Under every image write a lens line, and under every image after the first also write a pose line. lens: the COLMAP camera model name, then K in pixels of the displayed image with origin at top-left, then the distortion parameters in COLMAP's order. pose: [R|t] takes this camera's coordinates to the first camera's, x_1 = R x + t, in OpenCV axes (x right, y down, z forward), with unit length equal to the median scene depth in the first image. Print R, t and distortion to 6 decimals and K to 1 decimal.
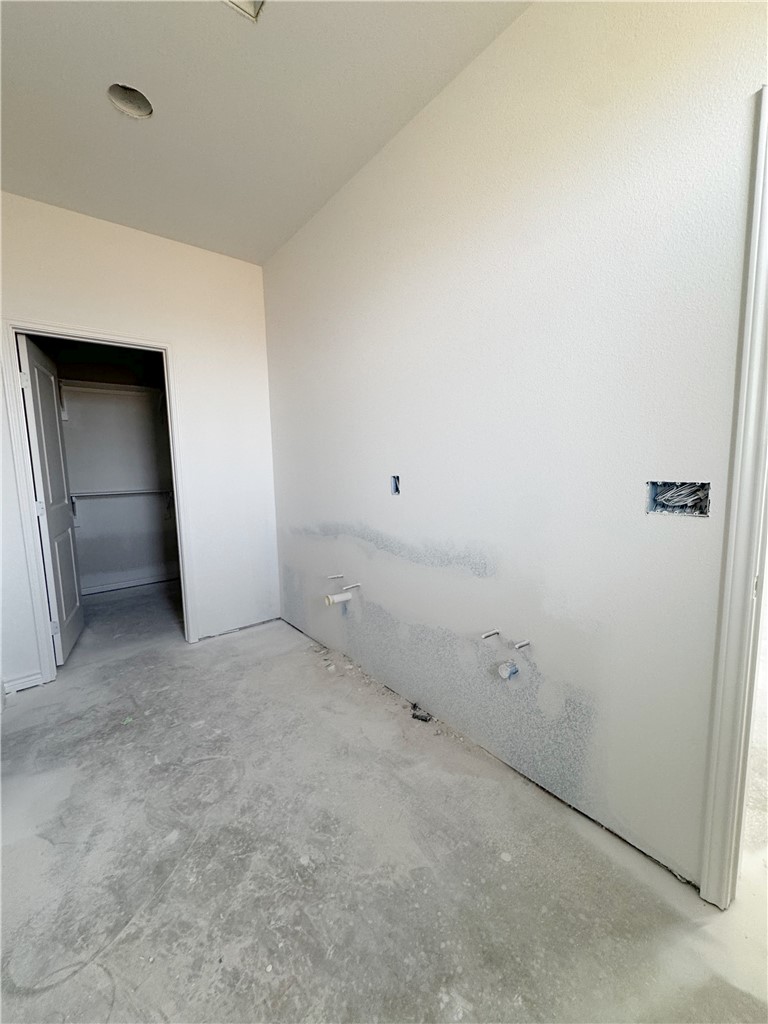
lens RADIAL K [[408.4, 0, 387.6], [0, 408.4, 511.8], [0, 0, 1]] dist [-0.002052, 0.000734]
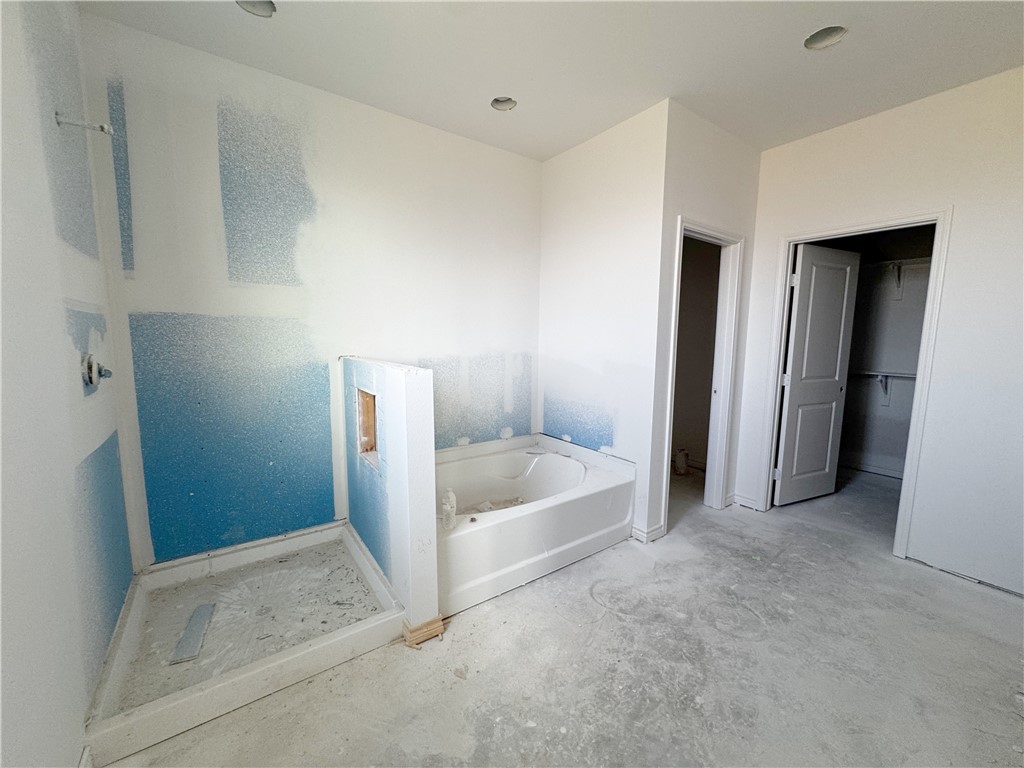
lens RADIAL K [[408.4, 0, 514.8], [0, 408.4, 383.2], [0, 0, 1]] dist [-0.002052, 0.000734]
pose [[-0.054753, 0.137857, -0.988938, 0.759830], [-0.132358, 0.980681, 0.144034, -0.117658], [0.989689, 0.138780, -0.035449, 0.349865]]
